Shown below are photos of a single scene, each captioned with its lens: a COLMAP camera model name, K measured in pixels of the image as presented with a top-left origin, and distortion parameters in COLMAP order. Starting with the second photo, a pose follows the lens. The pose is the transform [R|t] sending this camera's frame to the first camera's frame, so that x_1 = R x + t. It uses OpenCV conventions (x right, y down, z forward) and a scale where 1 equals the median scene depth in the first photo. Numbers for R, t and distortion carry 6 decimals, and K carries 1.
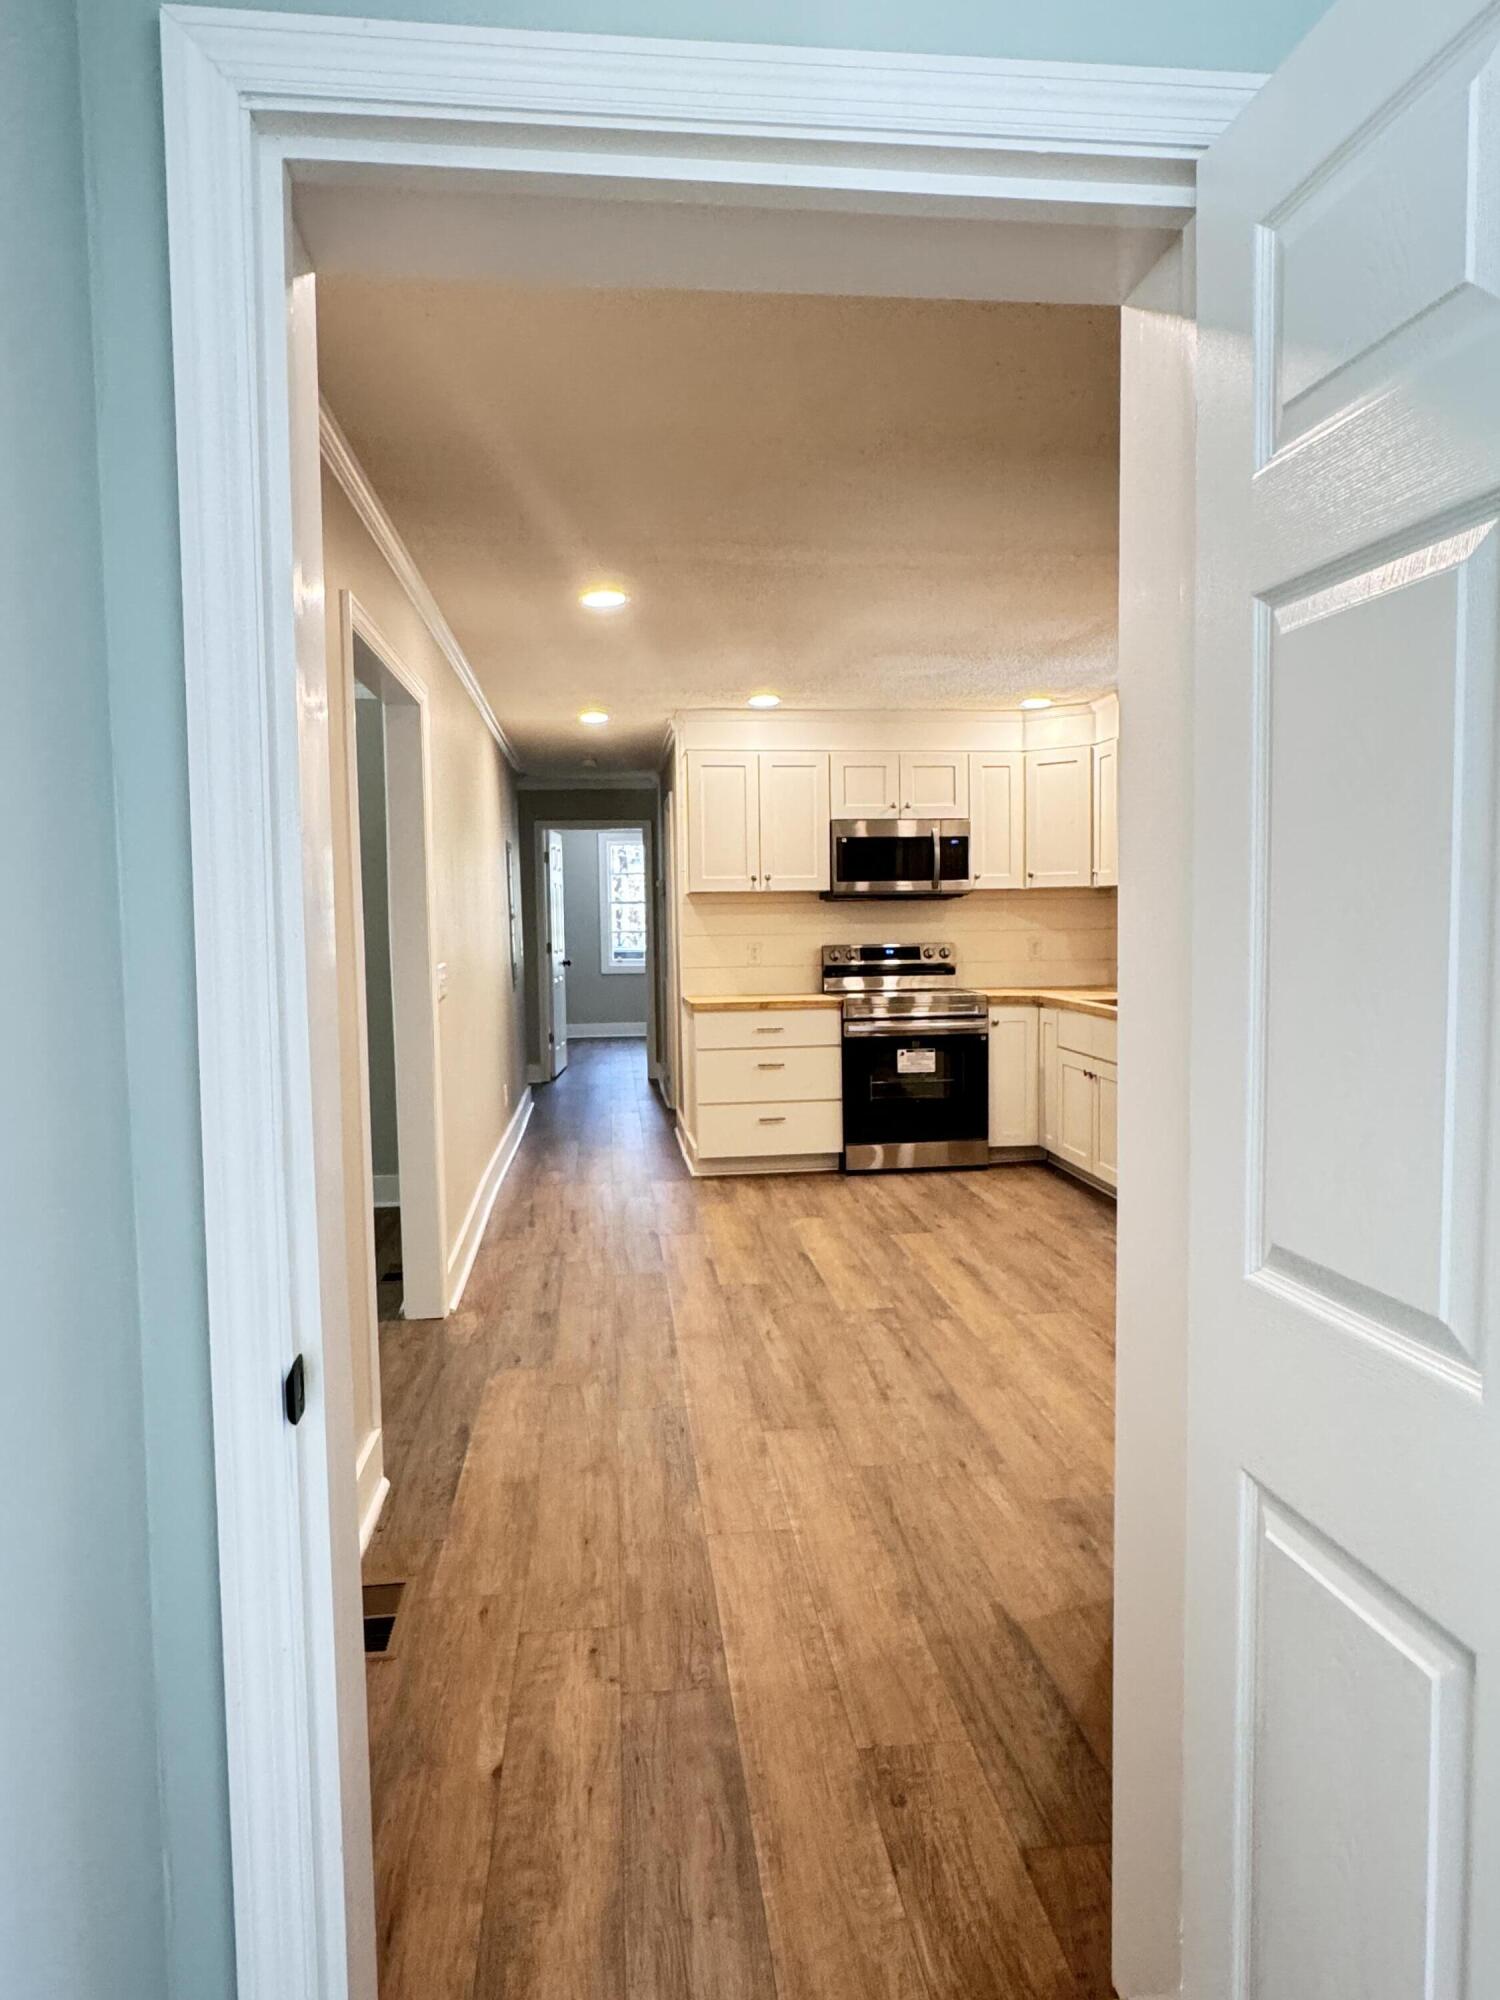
lens RADIAL K [[1260.7, 0, 747.3], [0, 1260.7, 997.8], [0, 0, 1]] dist [-0.005474, 0.001835]
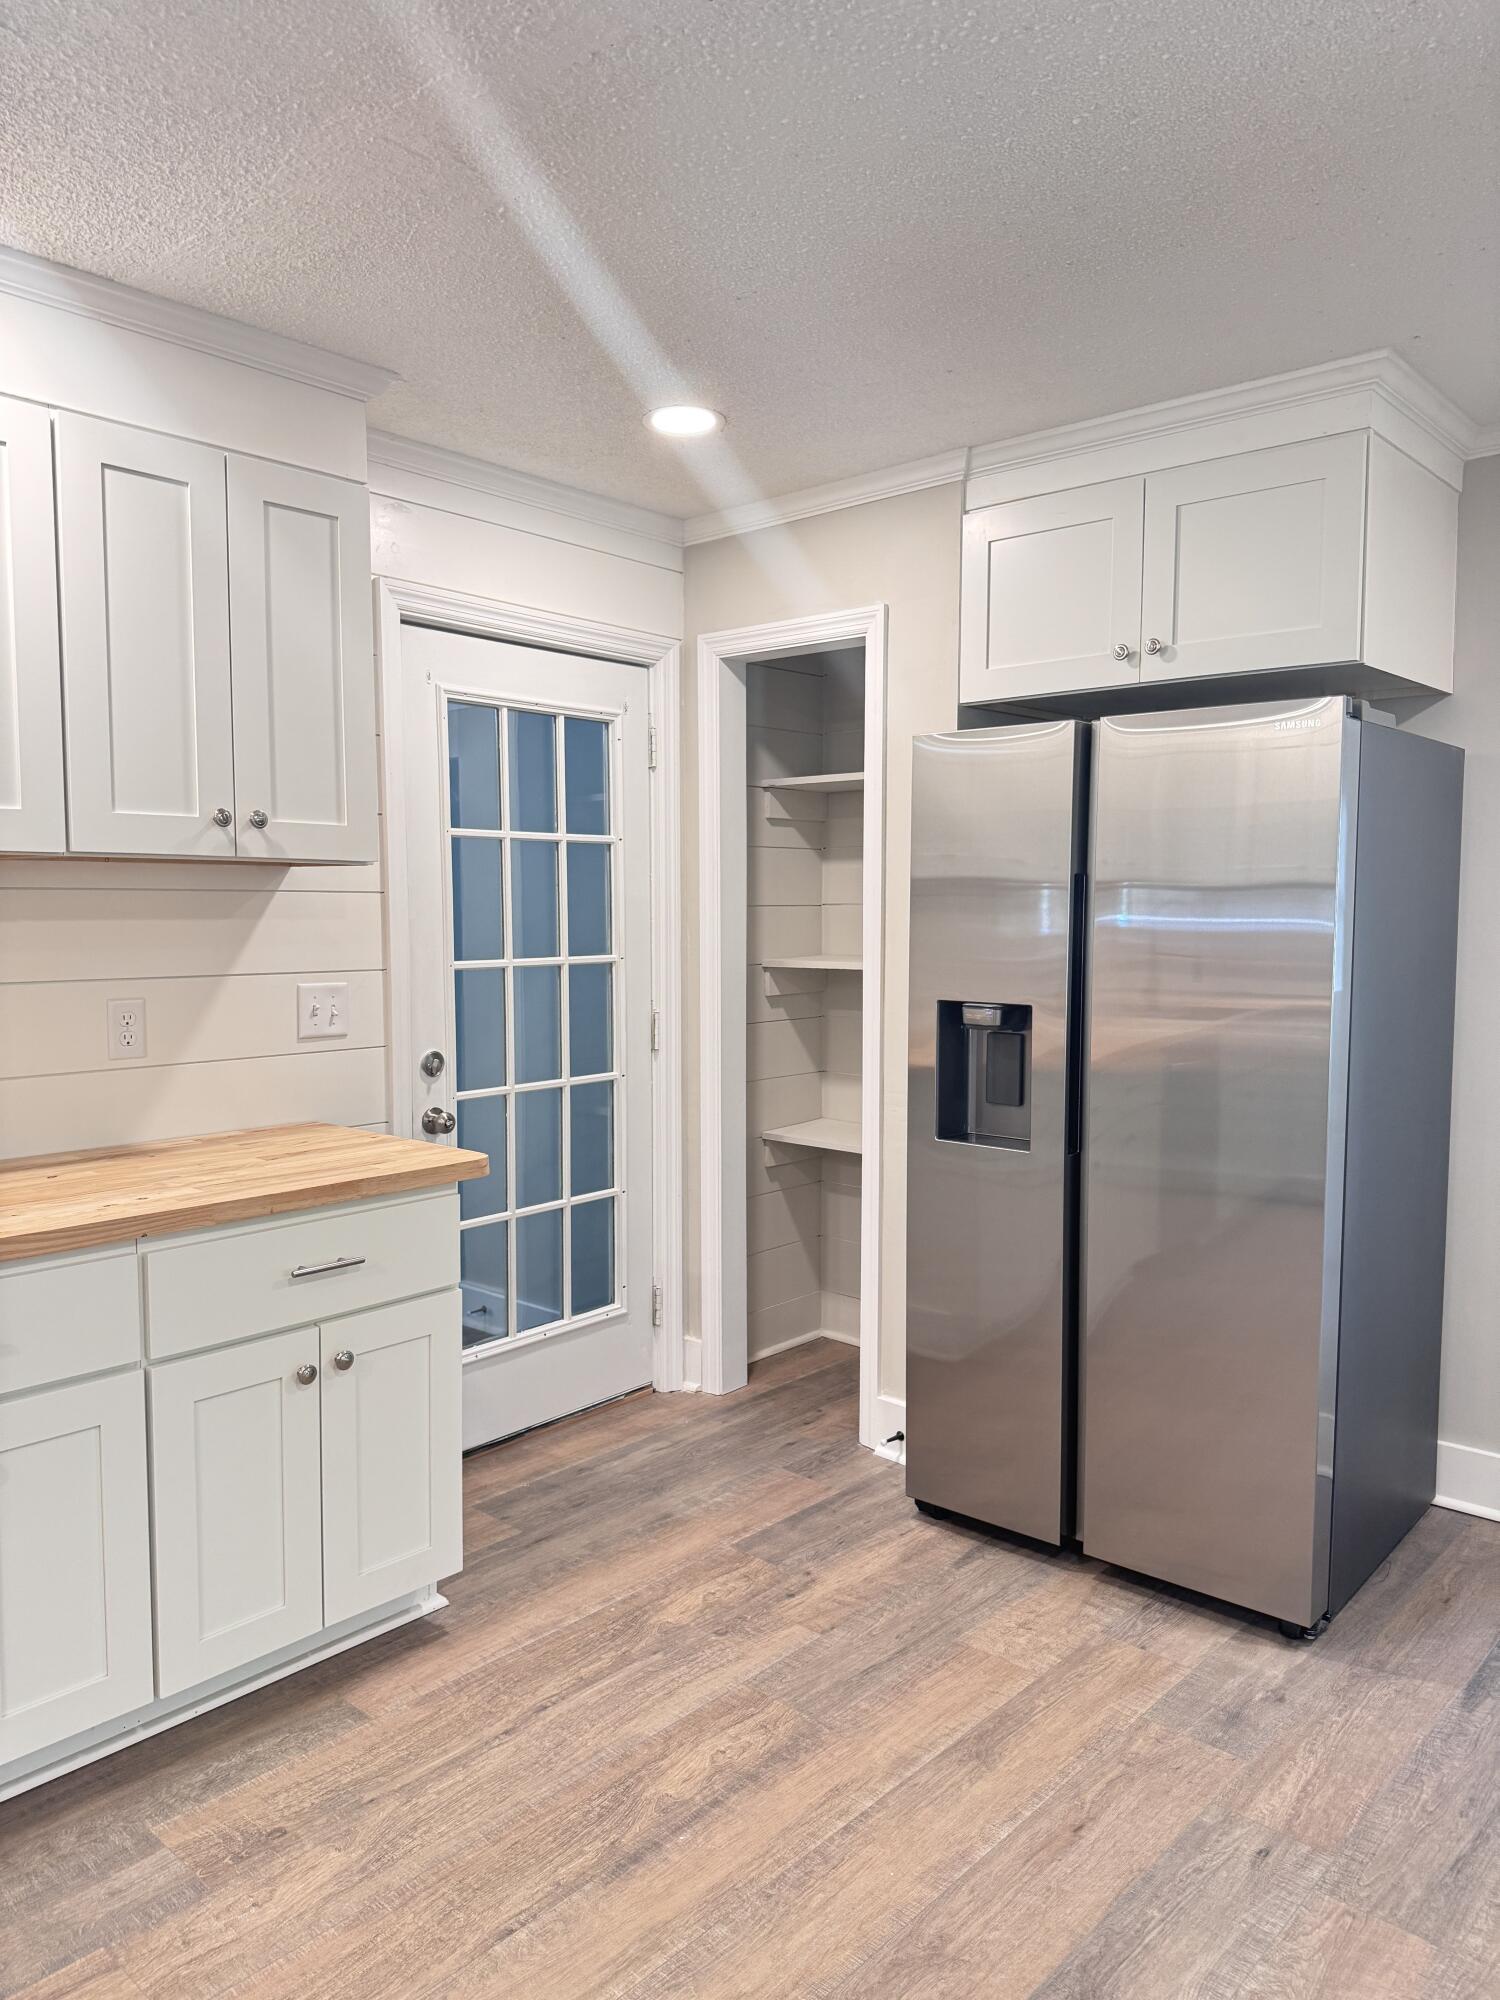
lens RADIAL K [[1443.6, 0, 740.6], [0, 1443.6, 1008.0], [0, 0, 1]] dist [0.017690, -0.018750]
pose [[-0.668008, -0.043175, 0.742901, -0.113391], [0.055425, 0.992656, 0.107528, -0.082222], [-0.742087, 0.113005, -0.660709, 1.157726]]
